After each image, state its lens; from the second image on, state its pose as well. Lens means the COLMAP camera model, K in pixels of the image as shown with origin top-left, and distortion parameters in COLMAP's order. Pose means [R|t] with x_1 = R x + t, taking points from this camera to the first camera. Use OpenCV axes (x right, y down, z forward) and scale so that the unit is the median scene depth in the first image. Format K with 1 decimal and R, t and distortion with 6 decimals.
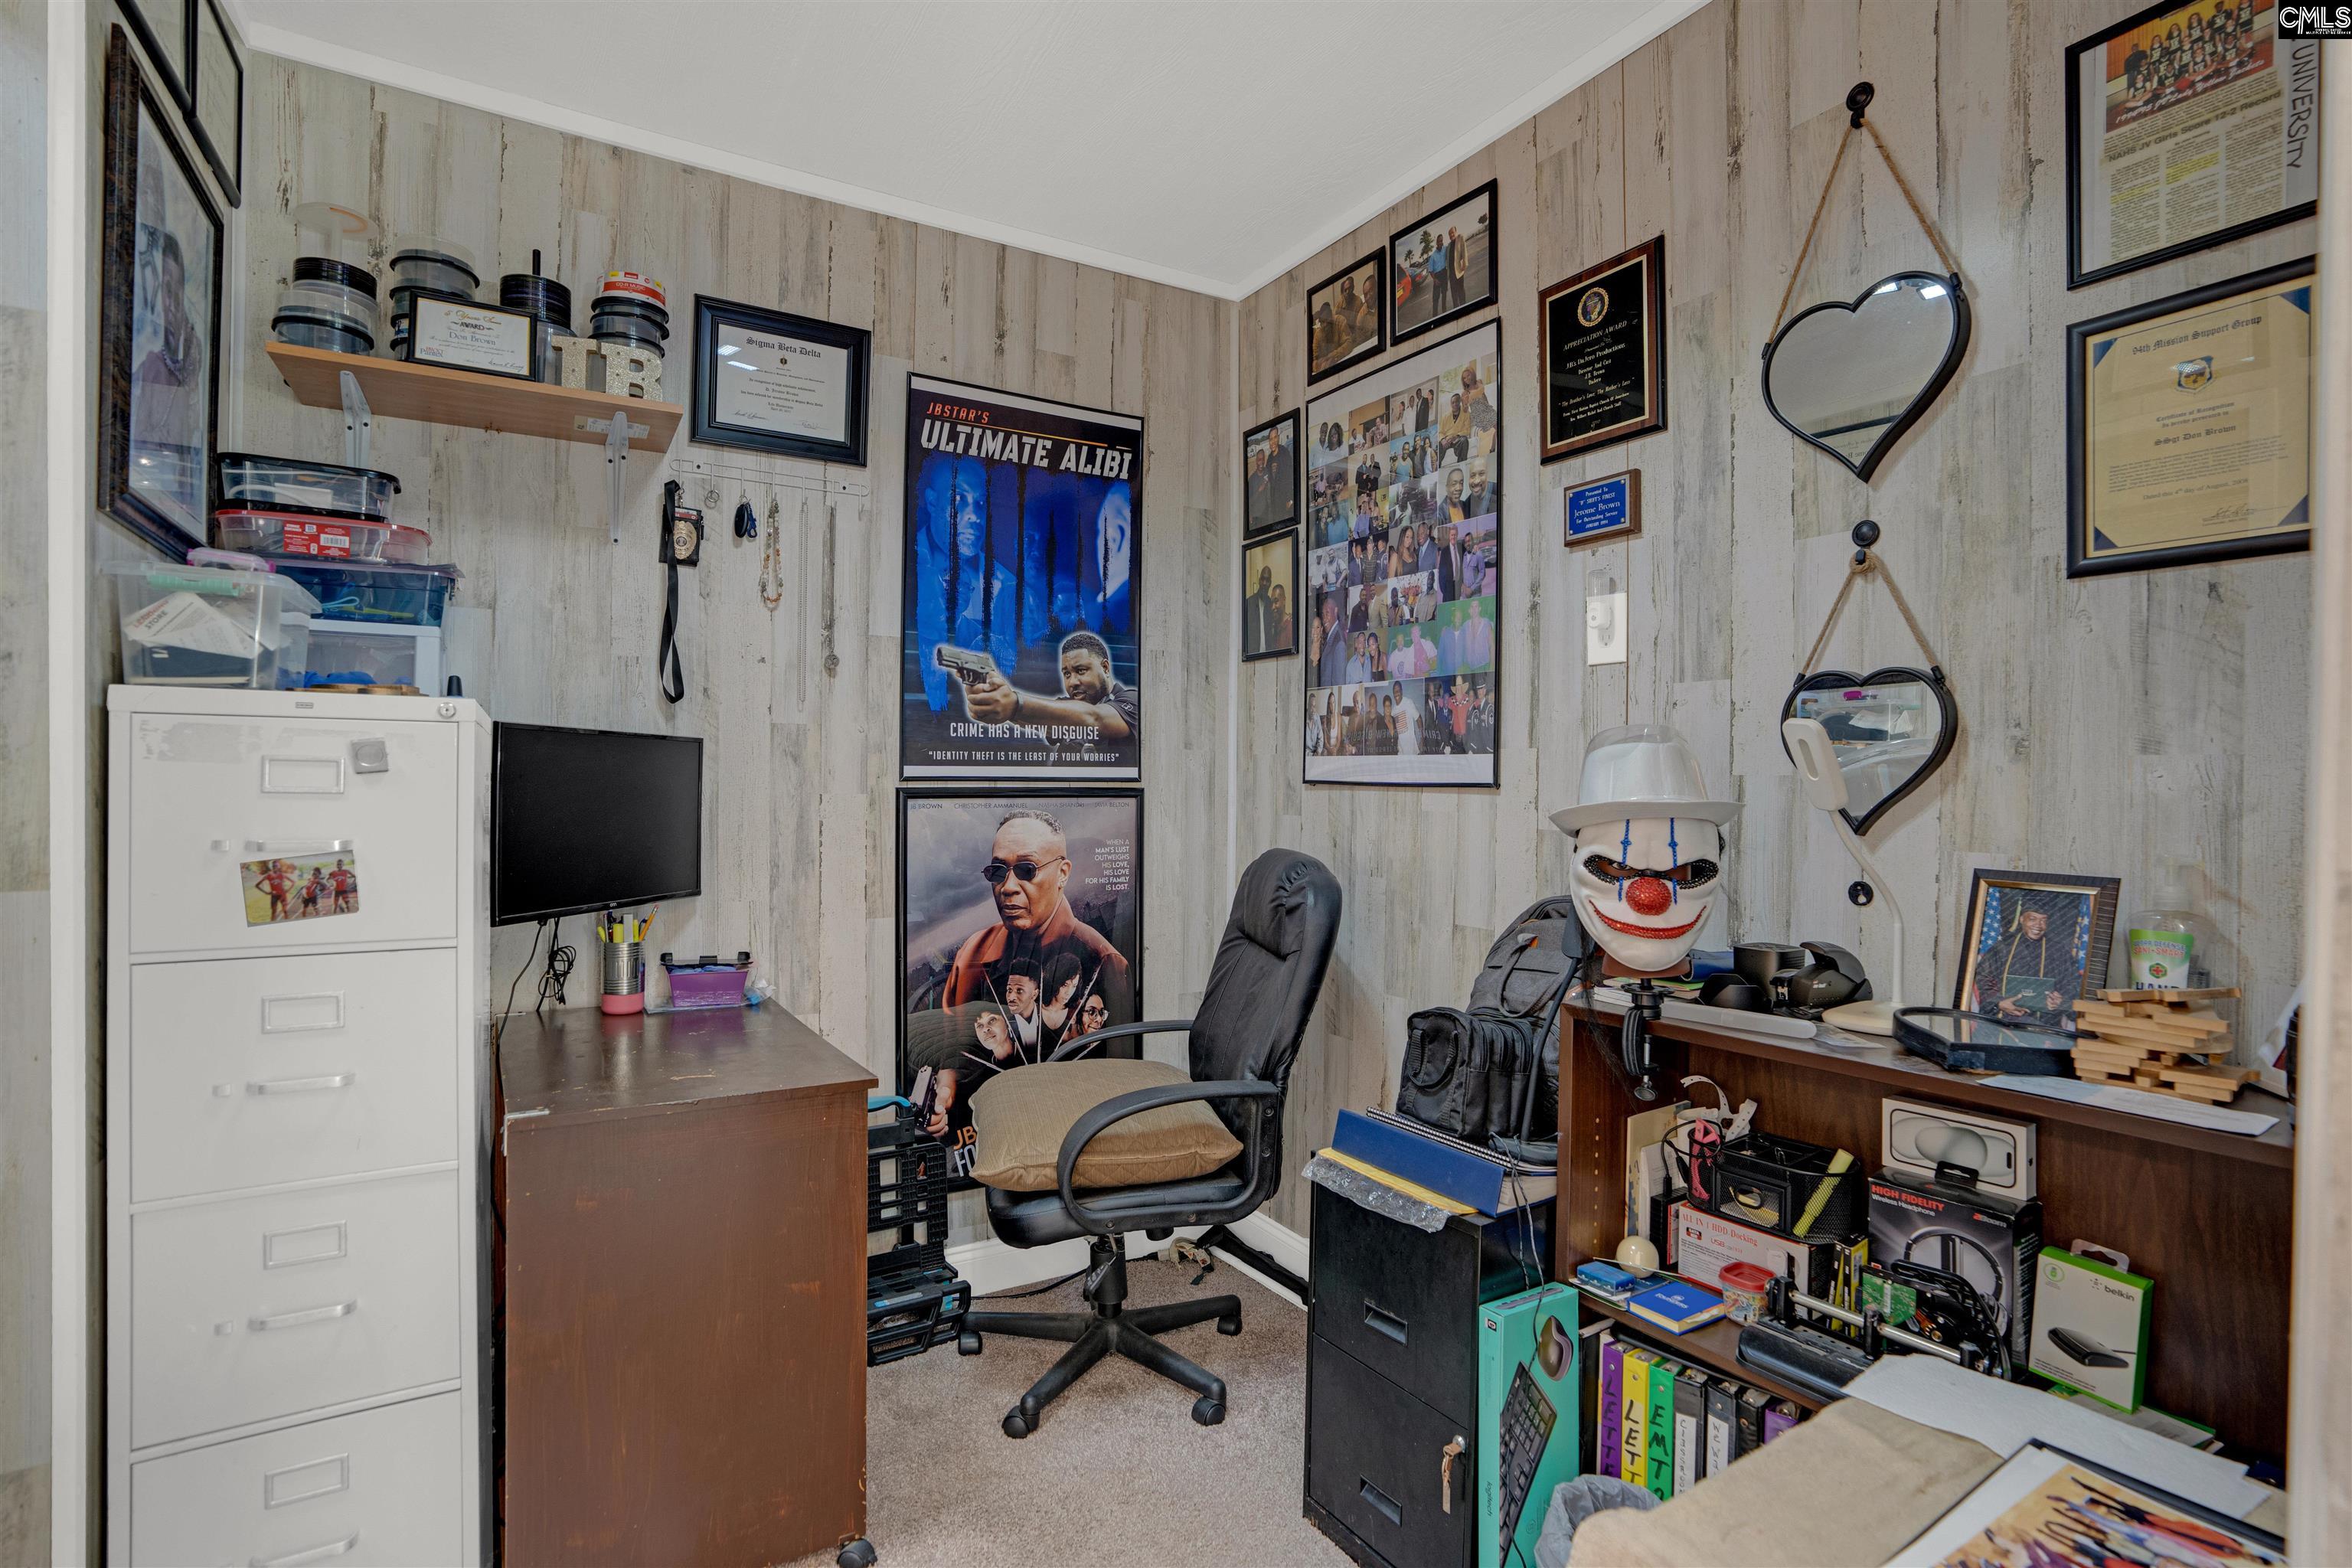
lens RADIAL K [[1111.7, 0, 1175.5], [0, 1111.7, 779.7], [0, 0, 1]] dist [-0.041311, 0.003901]
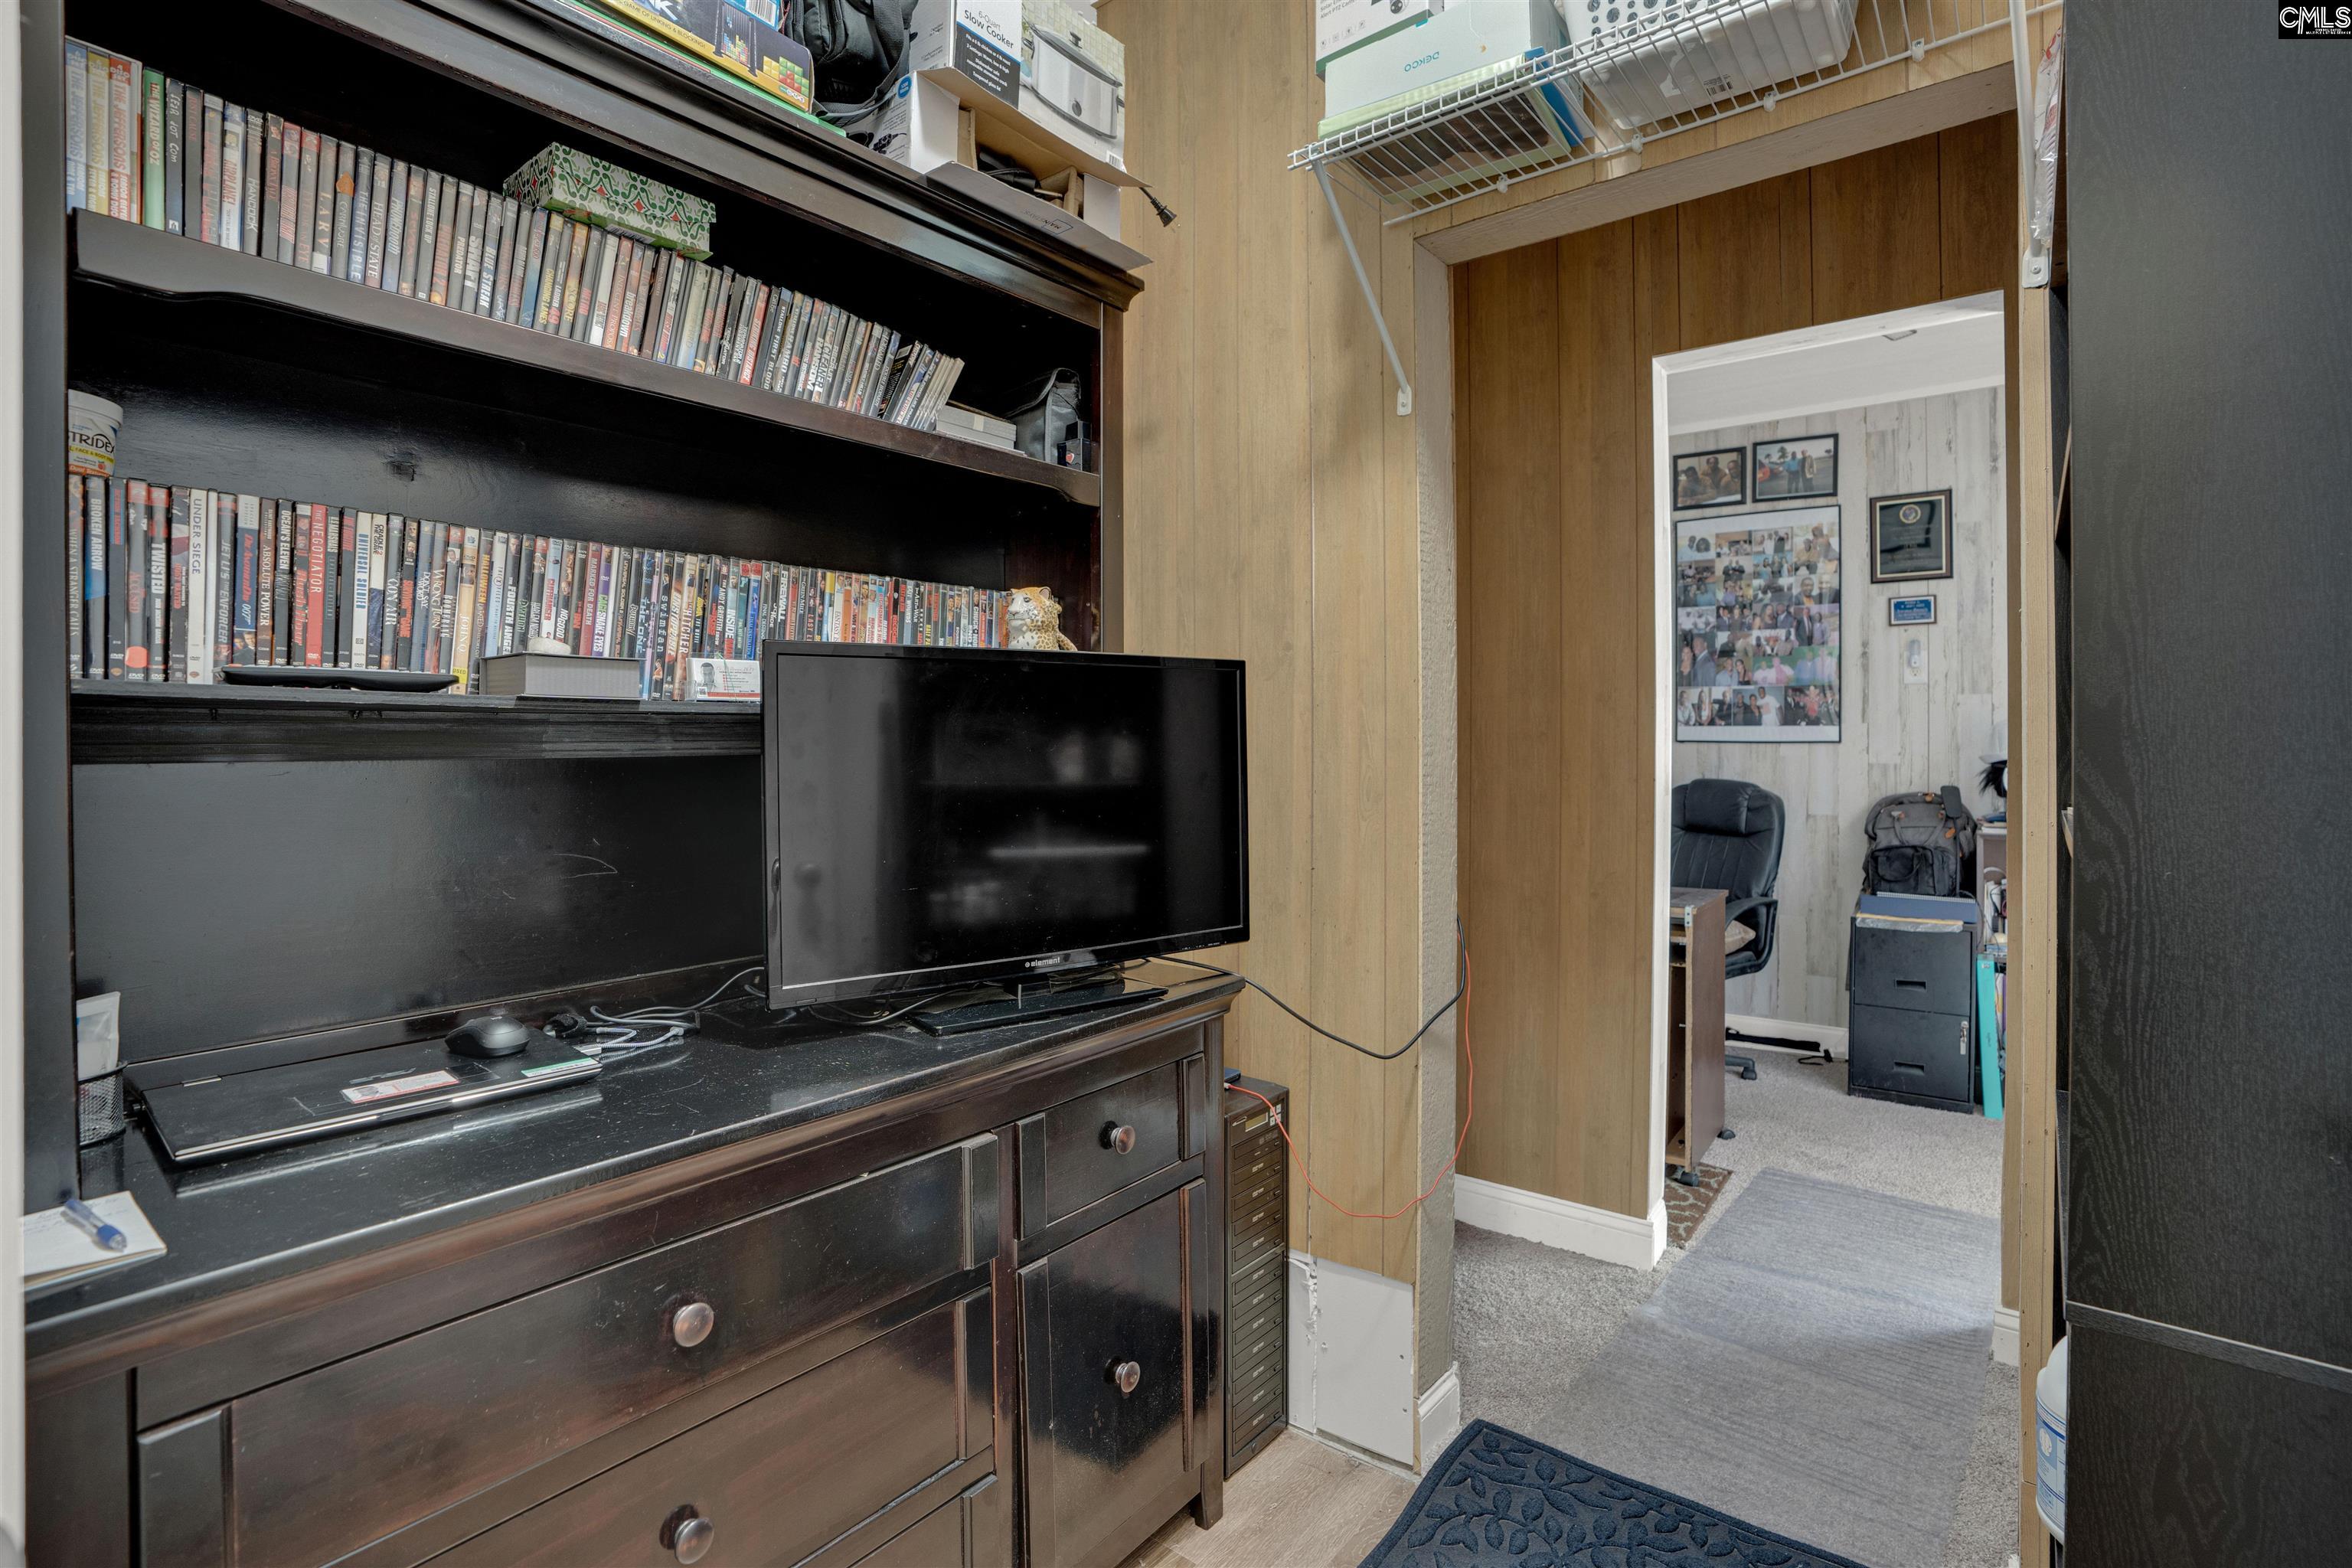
lens RADIAL K [[1111.7, 0, 1178.0], [0, 1111.7, 743.4], [0, 0, 1]] dist [-0.041311, 0.003901]
pose [[0.933585, -0.012554, 0.358137, -1.422898], [0.011102, 0.999920, 0.006109, -0.016603], [-0.358185, -0.001727, 0.933649, -0.377968]]
